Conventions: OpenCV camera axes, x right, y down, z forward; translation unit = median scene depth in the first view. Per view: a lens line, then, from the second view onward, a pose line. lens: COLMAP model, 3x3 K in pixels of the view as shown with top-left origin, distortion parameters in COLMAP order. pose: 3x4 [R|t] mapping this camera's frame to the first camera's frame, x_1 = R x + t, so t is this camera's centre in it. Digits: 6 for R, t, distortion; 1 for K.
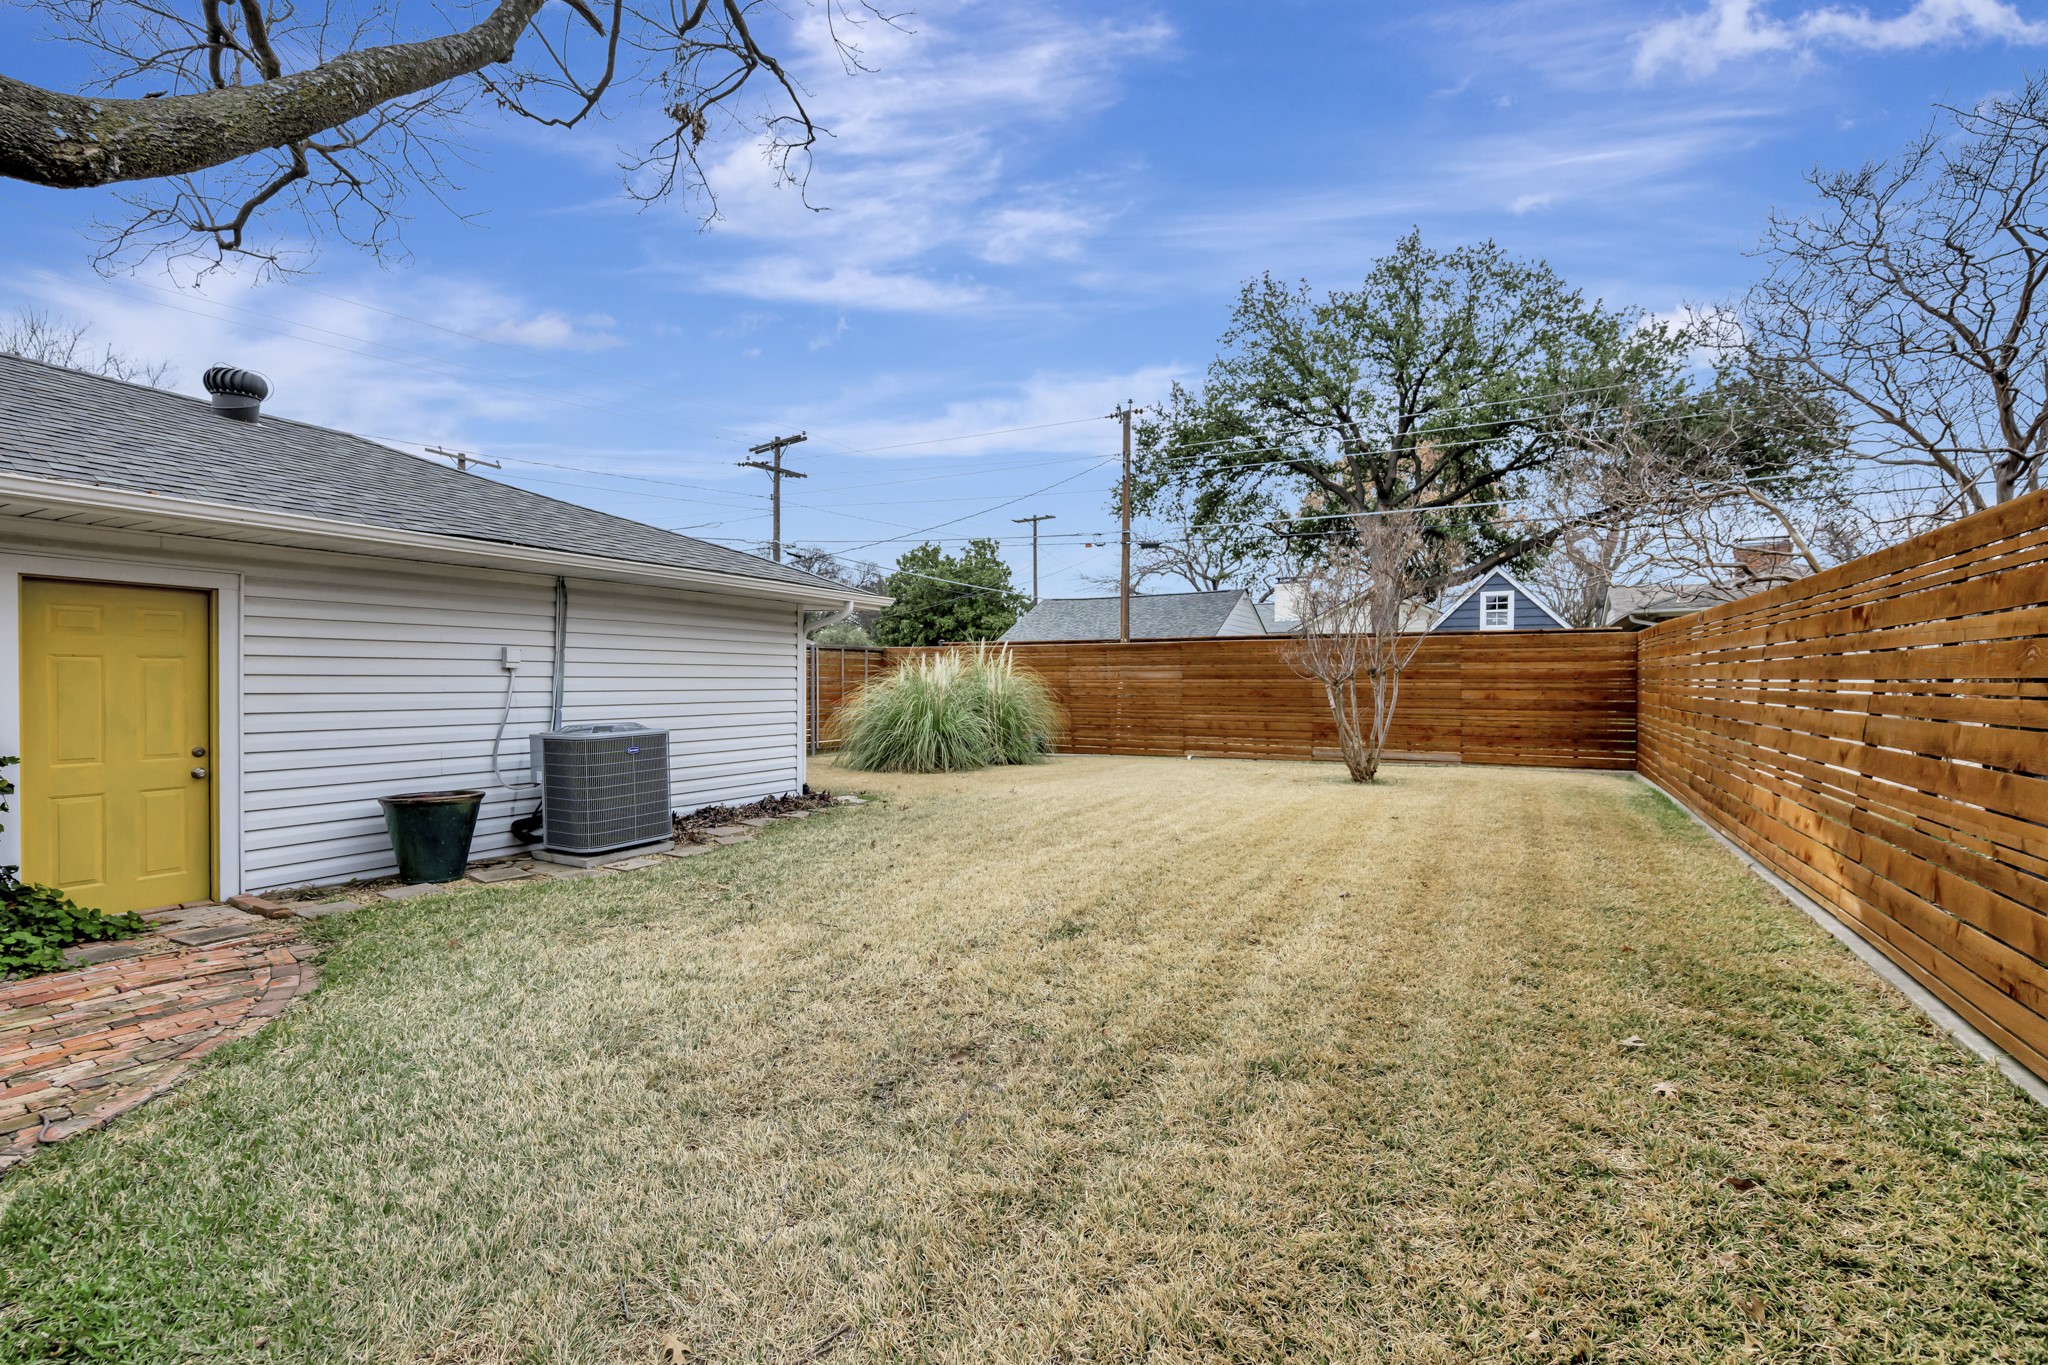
lens RADIAL K [[843.0, 0, 1024.0], [0, 843.0, 682.5], [0, 0, 1]] dist [0.022994, 0.000069]
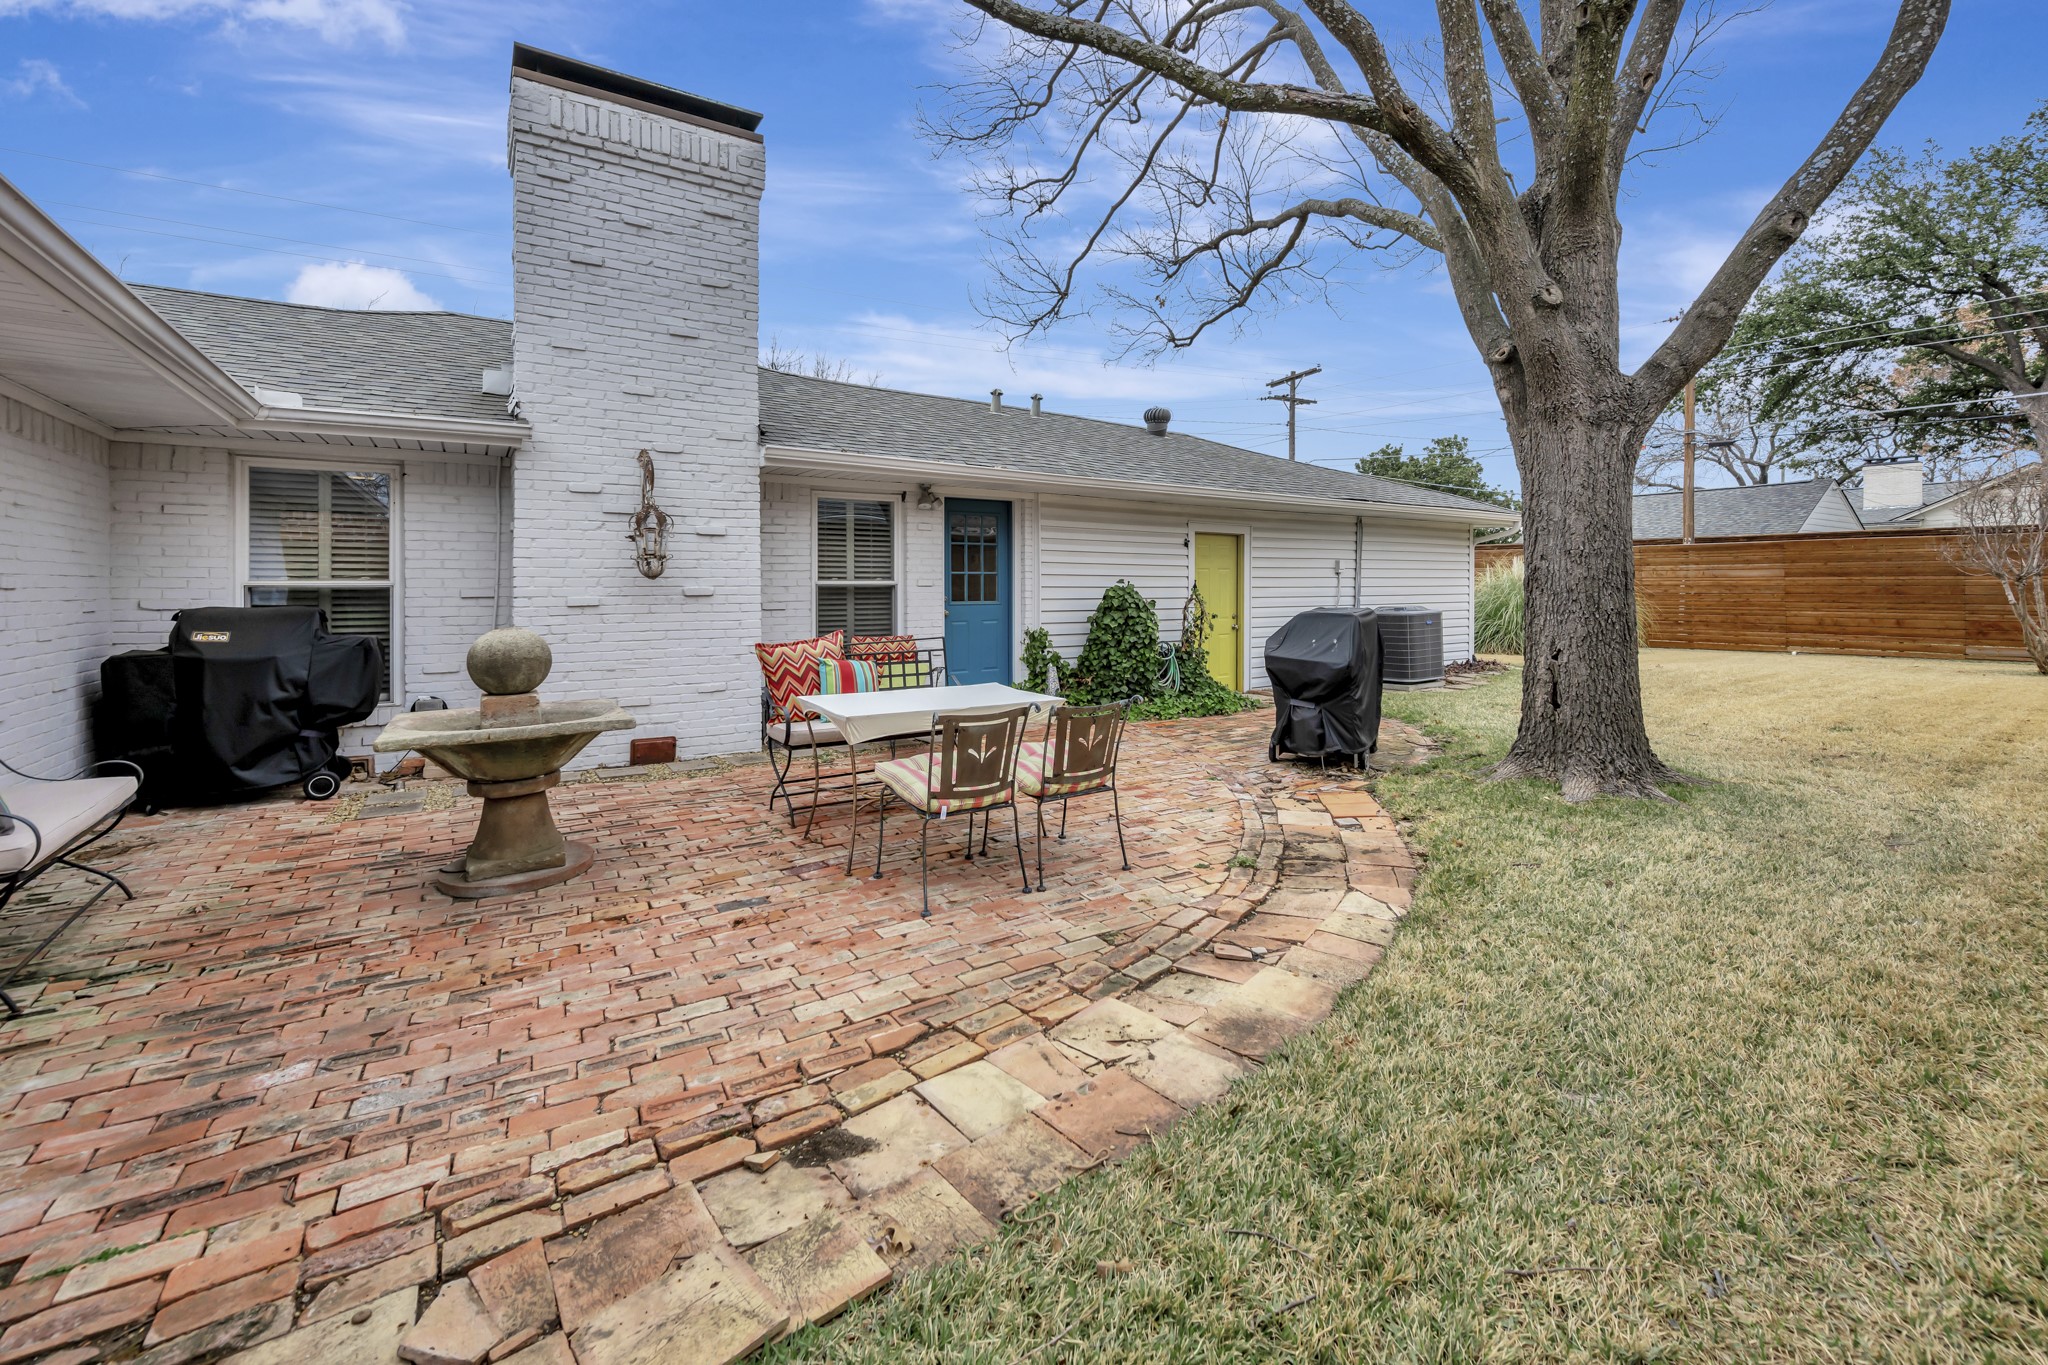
lens RADIAL K [[833.5, 0, 1018.3], [0, 833.5, 584.3], [0, 0, 1]] dist [-0.000171, 0.000019]
pose [[0.891271, -0.002584, -0.453464, -0.134561], [0.003294, 0.999994, 0.000777, 0.000843], [0.453460, -0.002186, 0.891274, -0.239220]]
